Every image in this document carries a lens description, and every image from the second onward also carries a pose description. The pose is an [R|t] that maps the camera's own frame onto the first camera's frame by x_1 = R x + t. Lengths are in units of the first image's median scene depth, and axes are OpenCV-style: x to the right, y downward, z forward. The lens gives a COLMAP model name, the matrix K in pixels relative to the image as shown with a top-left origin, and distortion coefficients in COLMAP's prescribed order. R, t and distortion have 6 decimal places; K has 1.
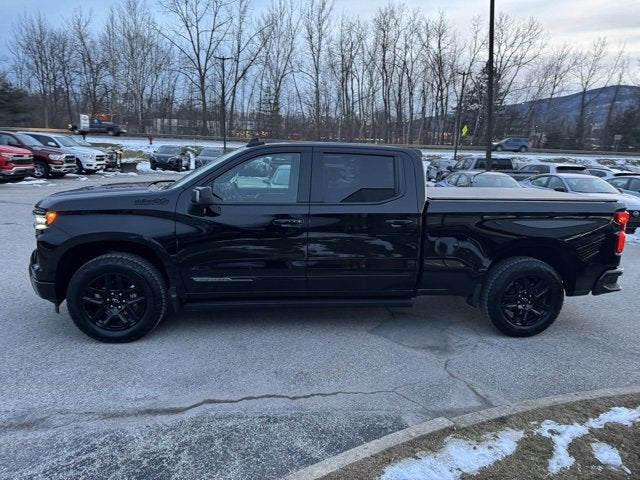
lens RADIAL K [[450.2, 0, 325.6], [0, 450.2, 238.2], [0, 0, 1]] dist [0.038570, -0.041815]
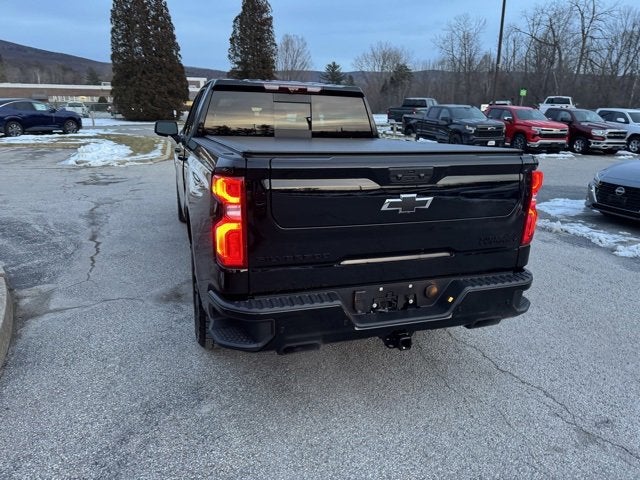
lens RADIAL K [[450.2, 0, 322.8], [0, 450.2, 240.3], [0, 0, 1]] dist [0.038570, -0.041815]
pose [[0.205037, 0.225999, -0.952305, 1.182423], [-0.194241, 0.963019, 0.186720, -0.105030], [0.959286, 0.146692, 0.241353, 1.060485]]
